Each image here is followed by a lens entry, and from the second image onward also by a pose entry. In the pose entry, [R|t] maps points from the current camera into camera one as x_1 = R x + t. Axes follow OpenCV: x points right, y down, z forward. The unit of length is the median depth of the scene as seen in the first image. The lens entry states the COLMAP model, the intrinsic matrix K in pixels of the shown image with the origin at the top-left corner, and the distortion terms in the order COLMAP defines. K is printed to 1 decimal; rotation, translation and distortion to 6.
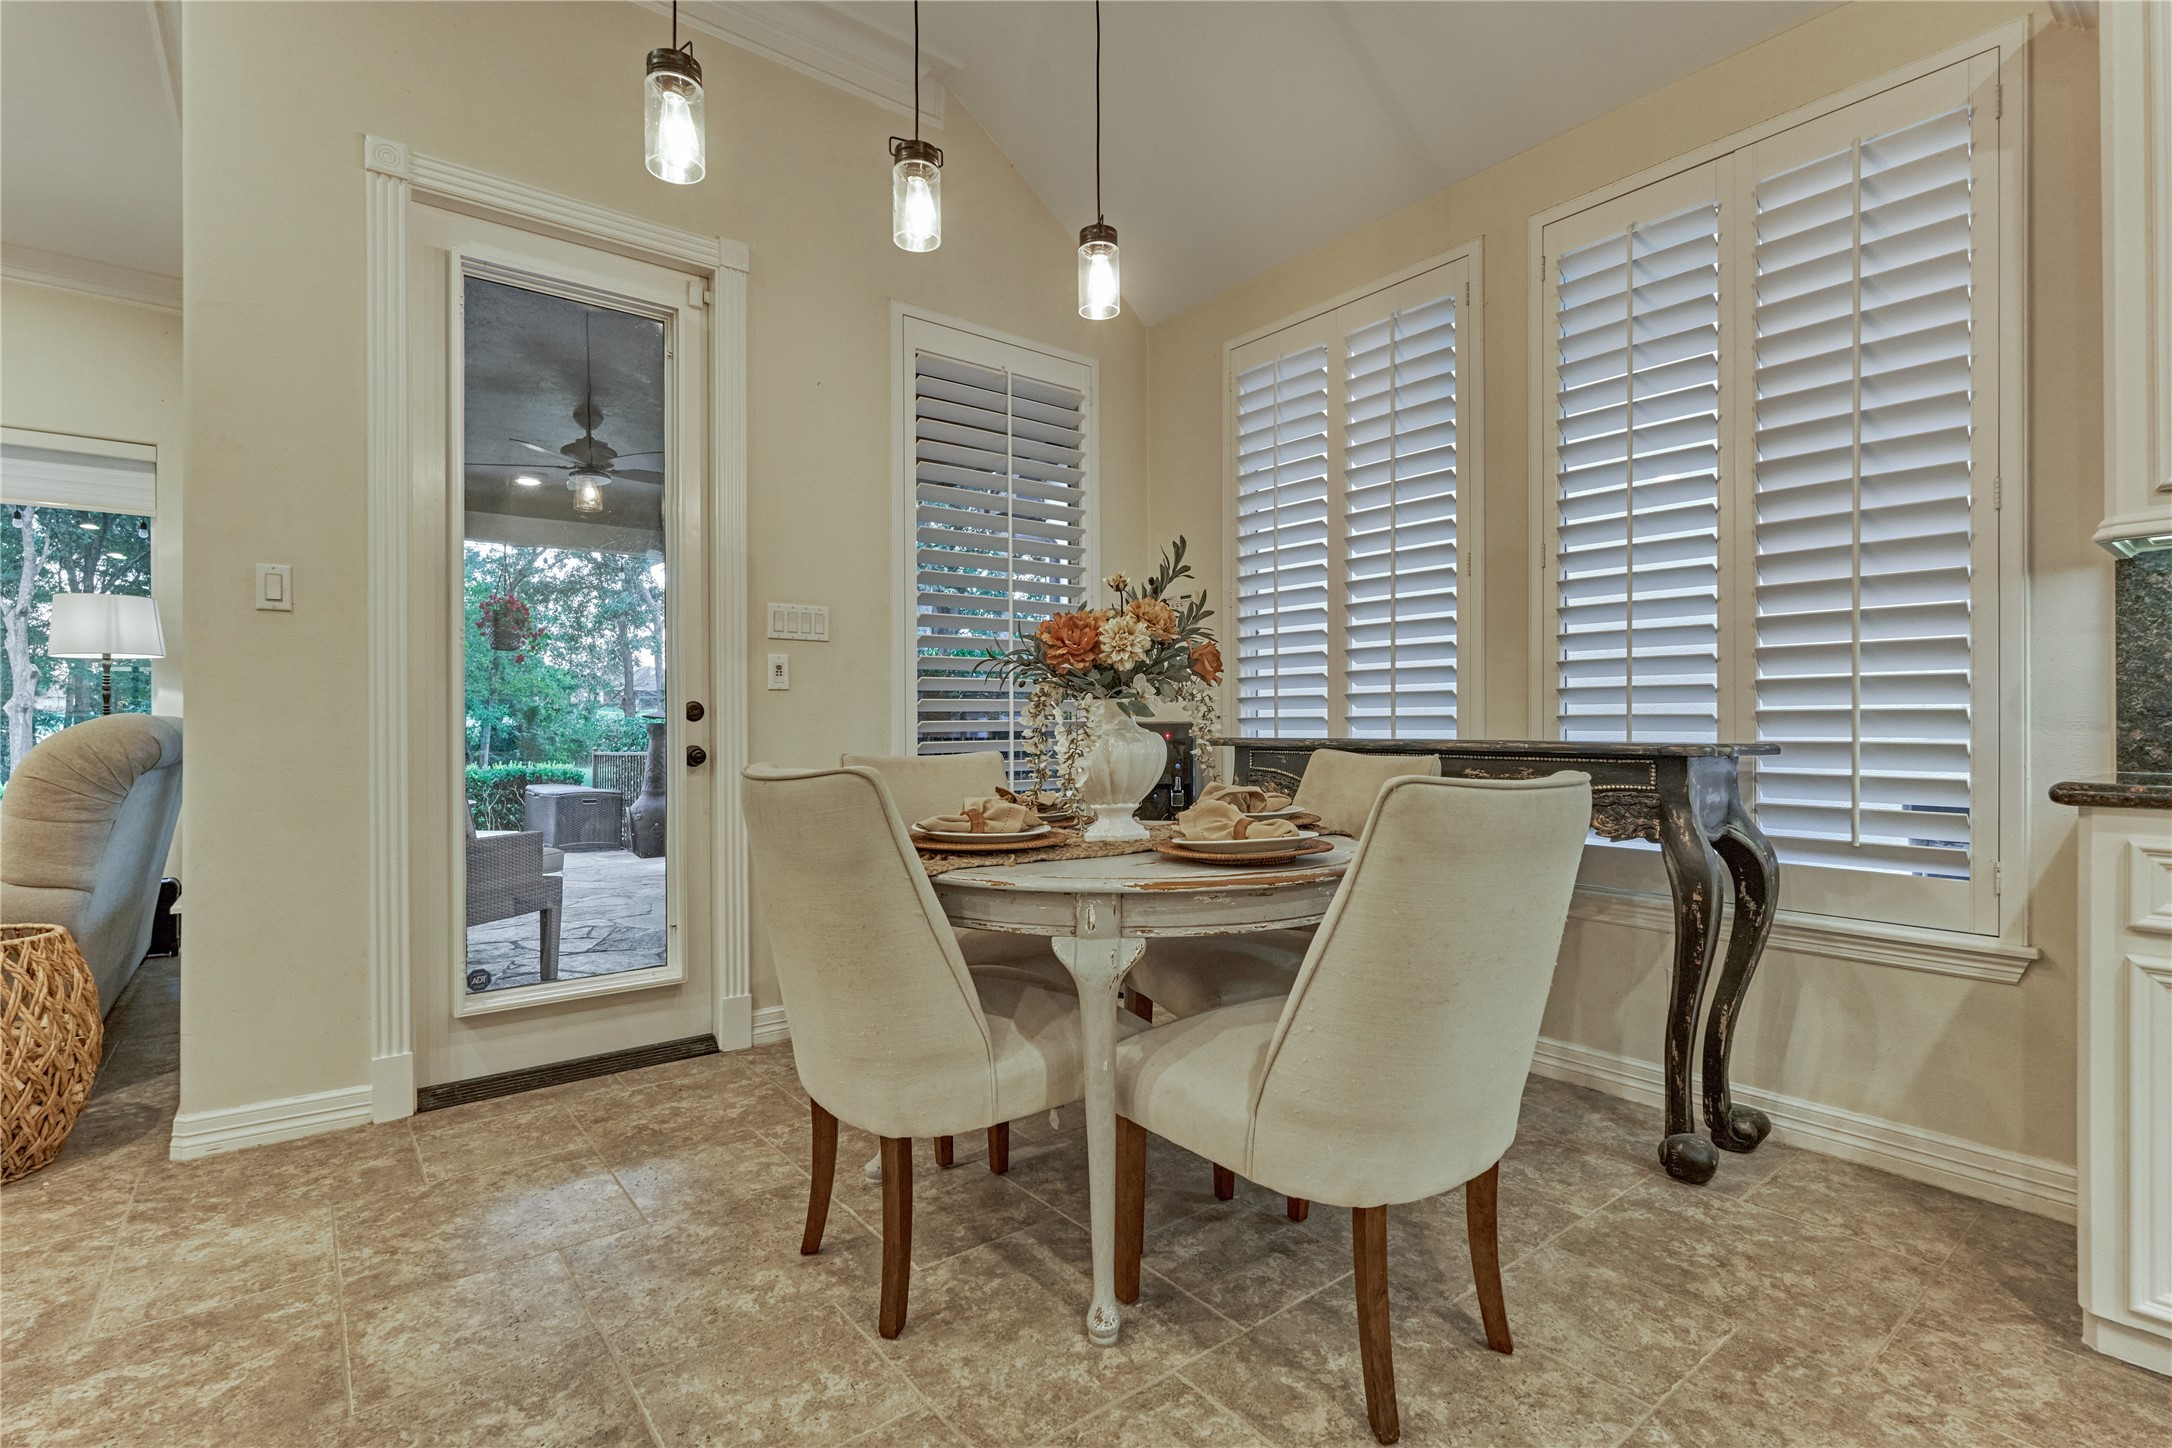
lens RADIAL K [[1027.5, 0, 1084.5], [0, 1027.5, 763.7], [0, 0, 1]] dist [-0.000107, -0.000464]
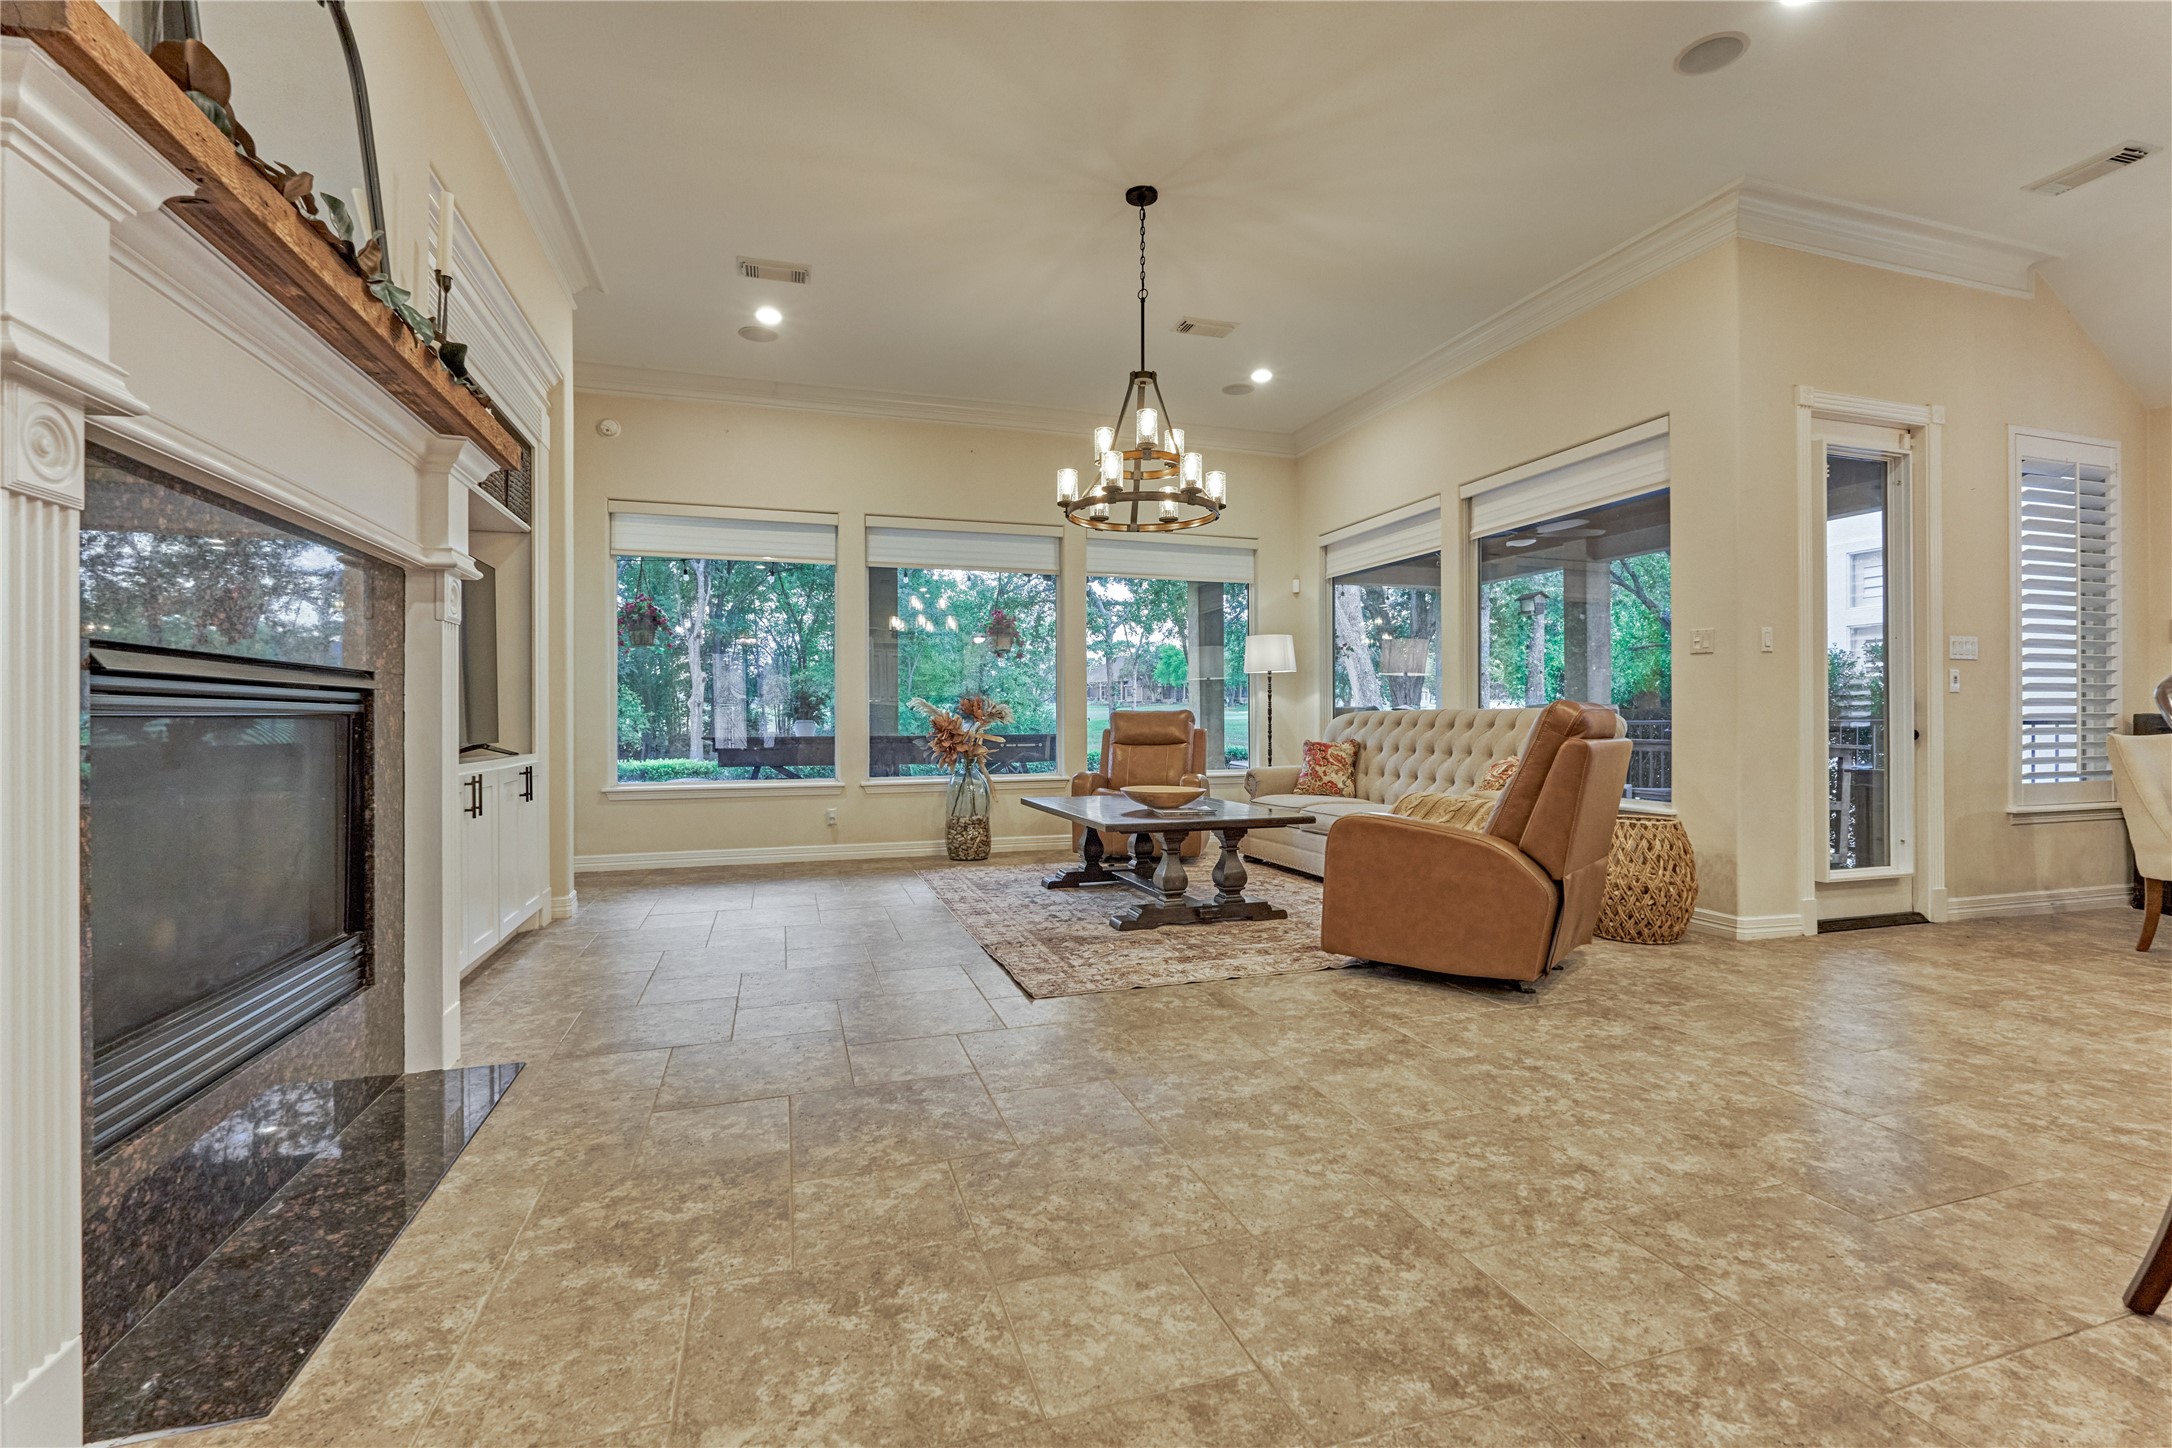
lens RADIAL K [[976.9, 0, 1105.1], [0, 976.9, 754.2], [0, 0, 1]] dist [-0.007028, 0.000905]
pose [[0.936206, 0.018112, -0.350985, -1.002129], [-0.018183, 0.999830, 0.003092, 0.039099], [0.350982, 0.003488, 0.936376, -0.828395]]
